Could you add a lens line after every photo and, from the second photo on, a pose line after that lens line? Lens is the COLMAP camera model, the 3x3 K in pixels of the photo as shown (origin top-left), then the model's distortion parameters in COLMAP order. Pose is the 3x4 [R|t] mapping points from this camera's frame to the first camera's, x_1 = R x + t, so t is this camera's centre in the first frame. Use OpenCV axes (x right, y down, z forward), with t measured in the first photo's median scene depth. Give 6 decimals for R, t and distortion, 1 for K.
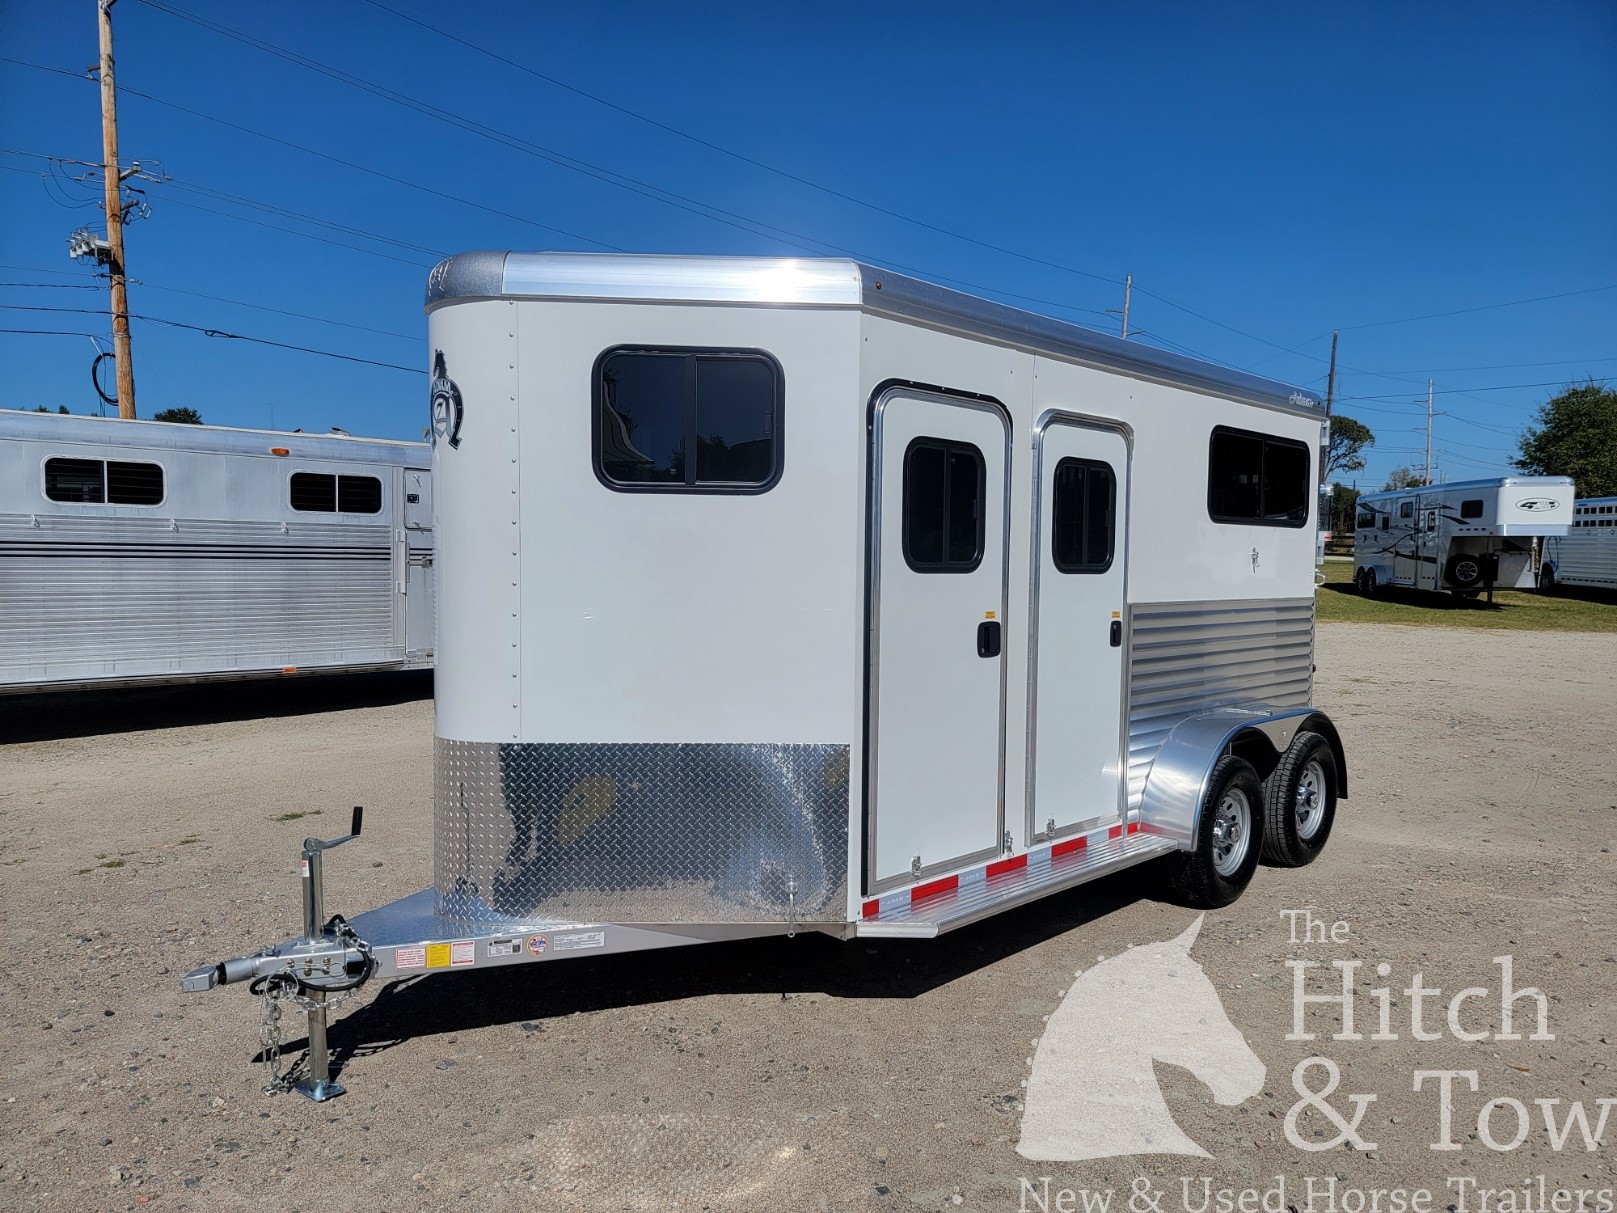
lens RADIAL K [[1140.1, 0, 808.5], [0, 1140.1, 606.5], [0, 0, 1]] dist [0.000549, -0.000169]
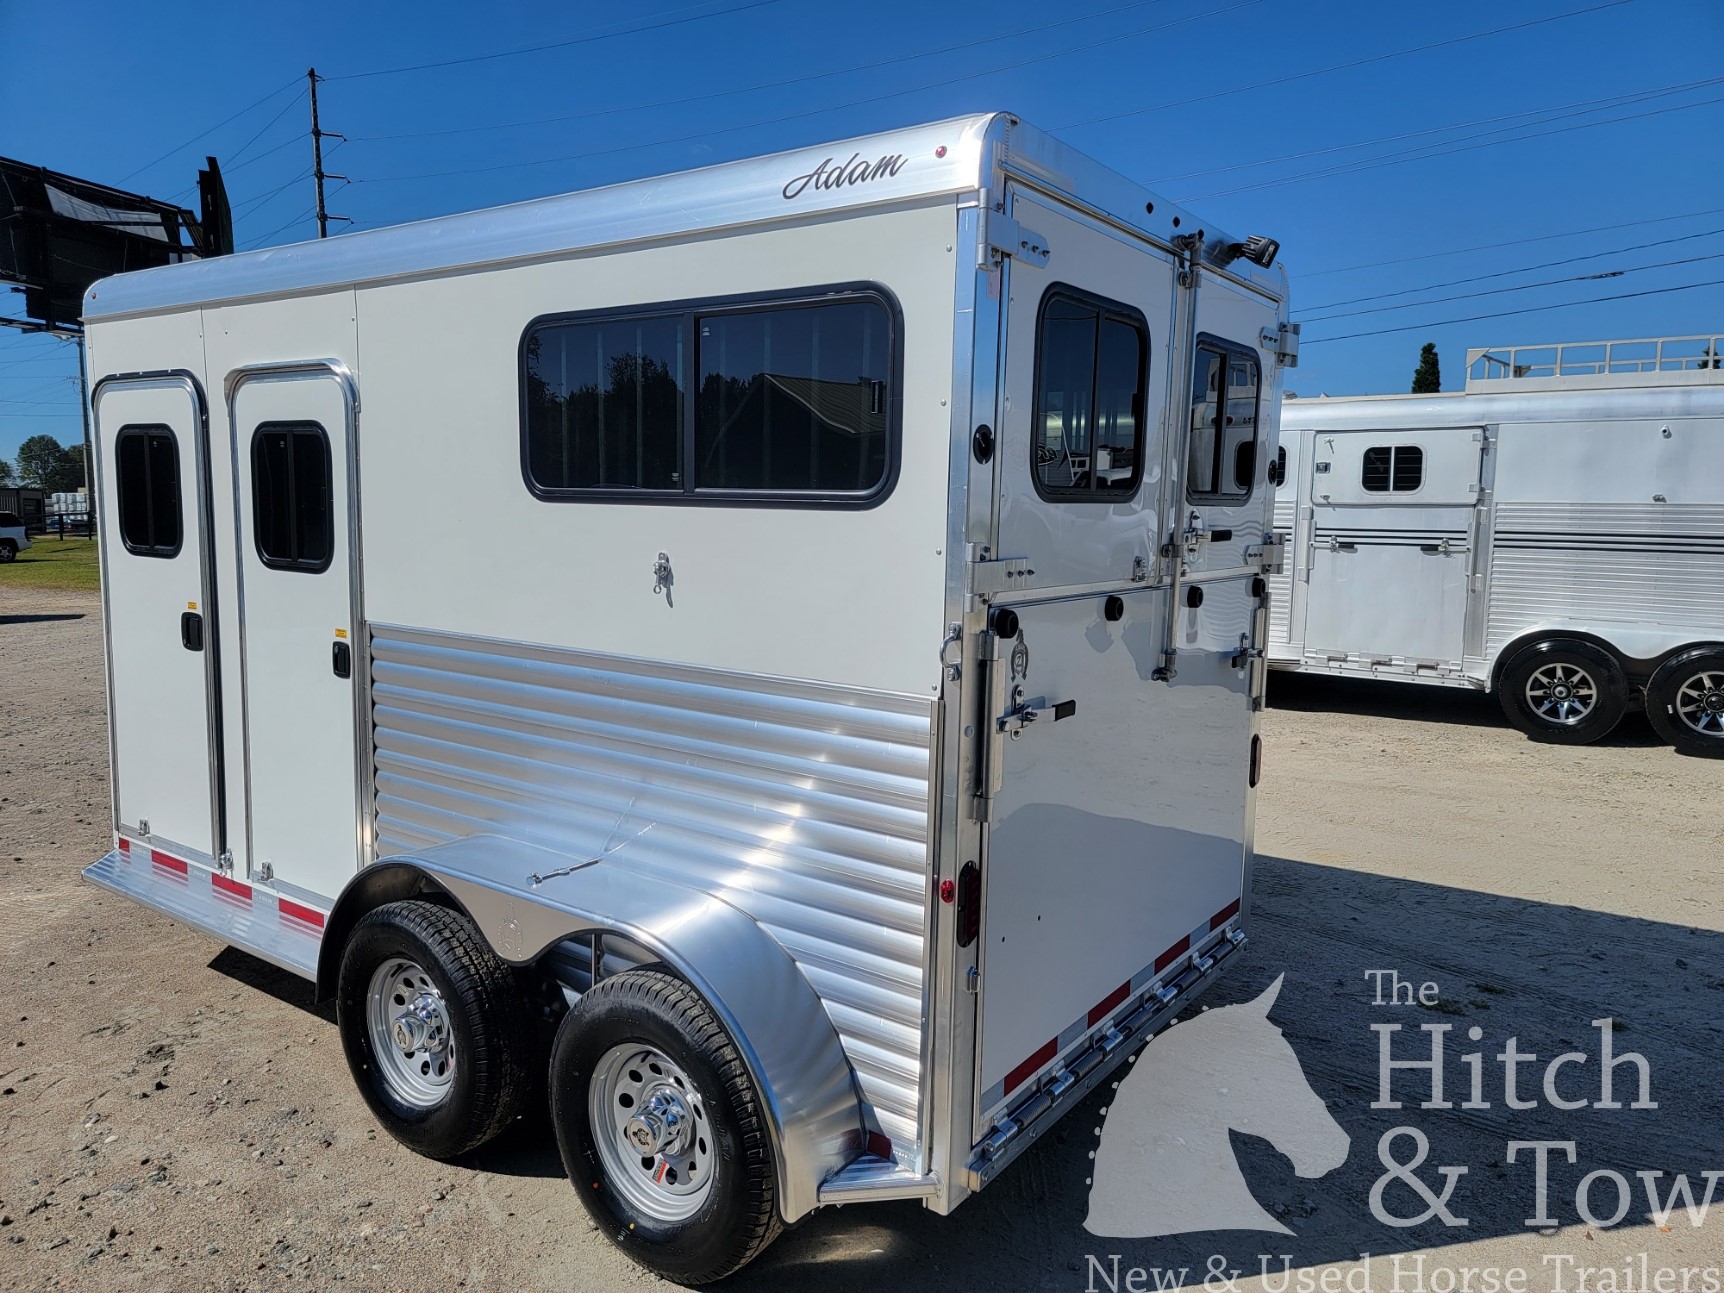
lens RADIAL K [[1204.9, 0, 862.0], [0, 1204.9, 646.5], [0, 0, 1]] dist [0.007274, 0.001945]
pose [[0.164937, 0.111617, -0.979968, 1.069215], [-0.059225, 0.992904, 0.103123, -0.082209], [0.984524, 0.041030, 0.170377, 1.198356]]
